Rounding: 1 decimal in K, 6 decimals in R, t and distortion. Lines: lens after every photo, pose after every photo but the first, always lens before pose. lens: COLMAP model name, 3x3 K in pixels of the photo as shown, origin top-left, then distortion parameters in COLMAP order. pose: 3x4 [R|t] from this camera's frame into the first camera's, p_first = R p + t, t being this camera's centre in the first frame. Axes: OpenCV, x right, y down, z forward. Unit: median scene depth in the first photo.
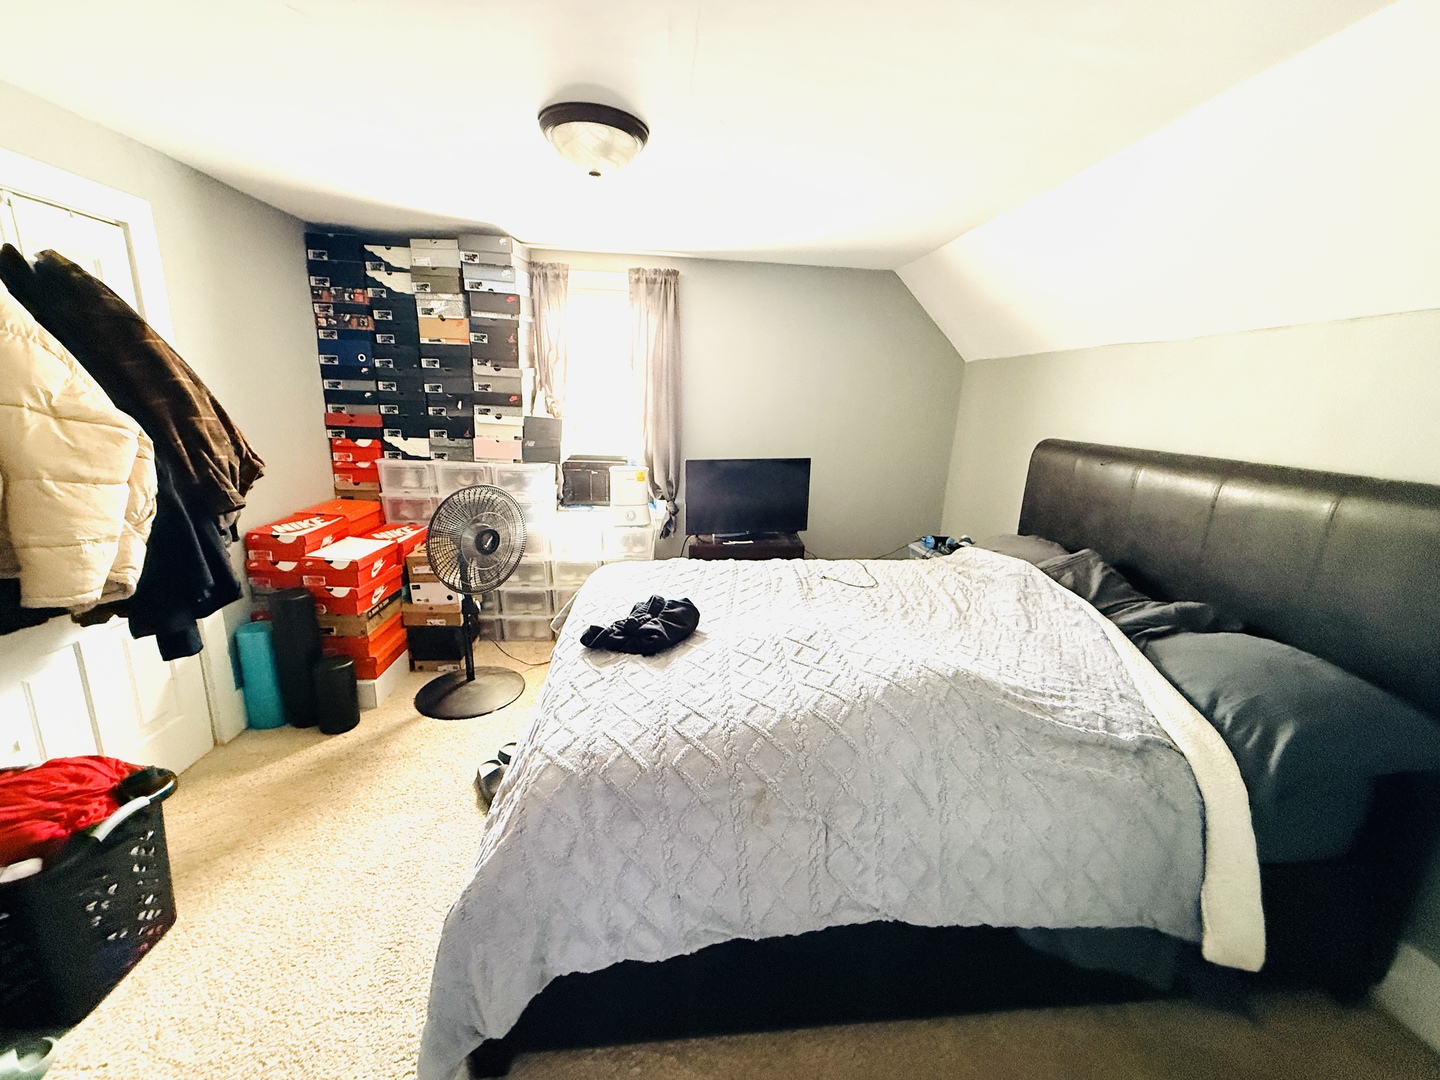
lens RADIAL K [[572.1, 0, 716.2], [0, 572.1, 536.5], [0, 0, 1]] dist [0.002037, -0.000398]
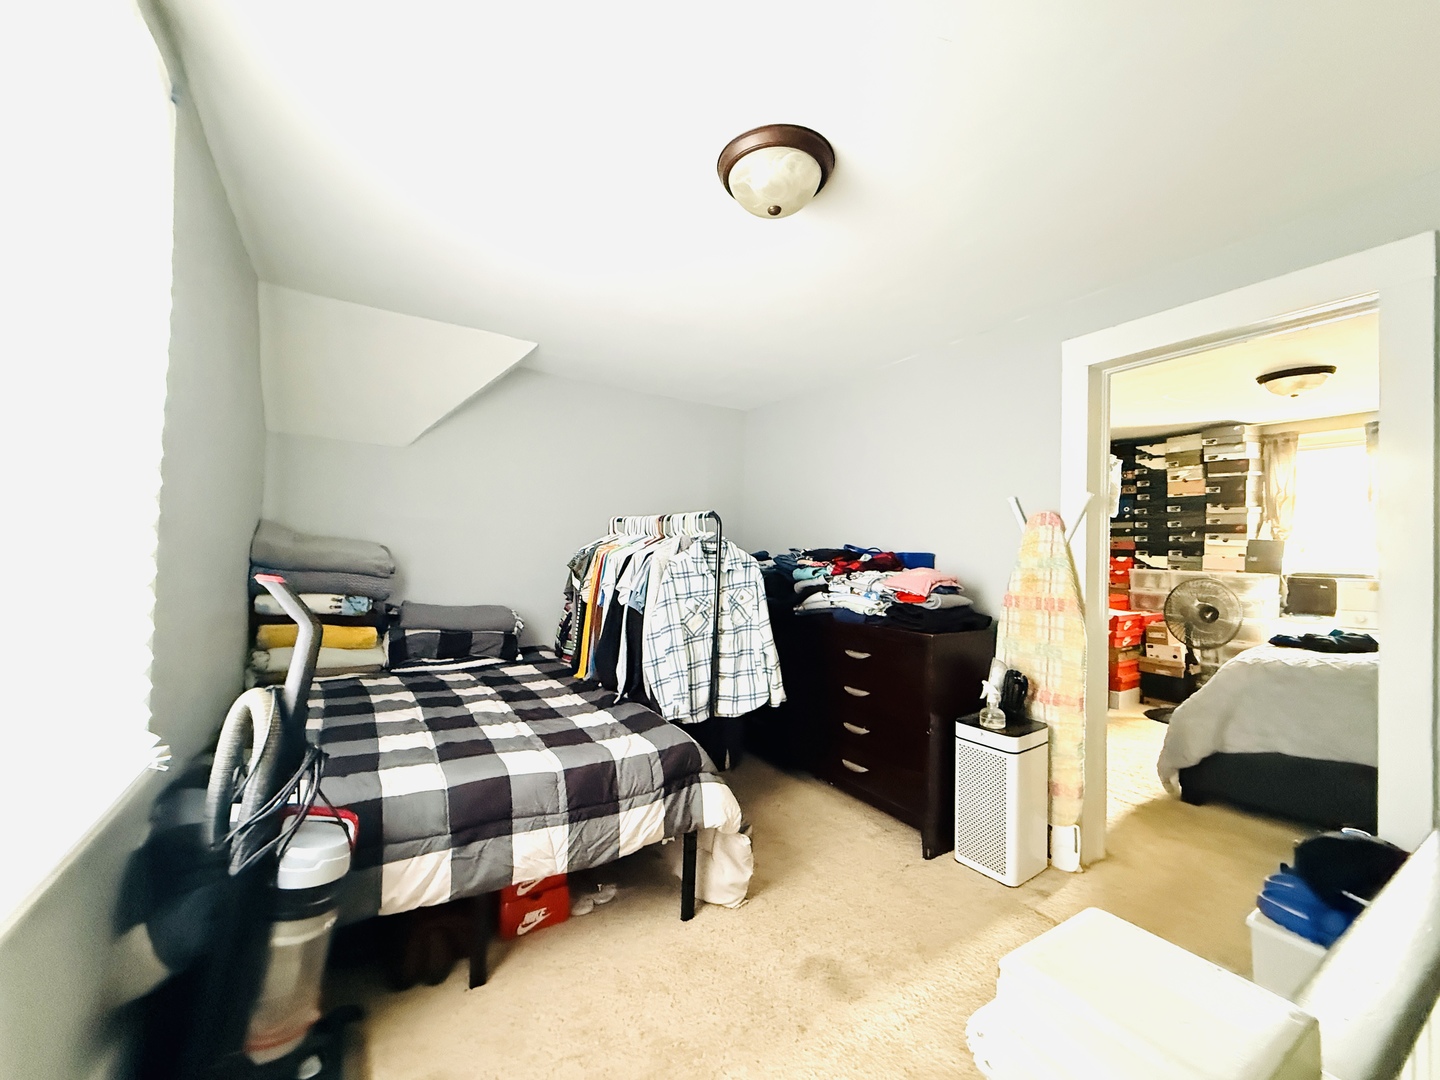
lens RADIAL K [[572.1, 0, 712.6], [0, 572.1, 540.2], [0, 0, 1]] dist [0.002037, -0.000398]
pose [[0.455385, -0.040444, -0.889376, 0.317557], [-0.215051, 0.964389, -0.153967, 0.292603], [0.863932, 0.261376, 0.430471, -0.743346]]
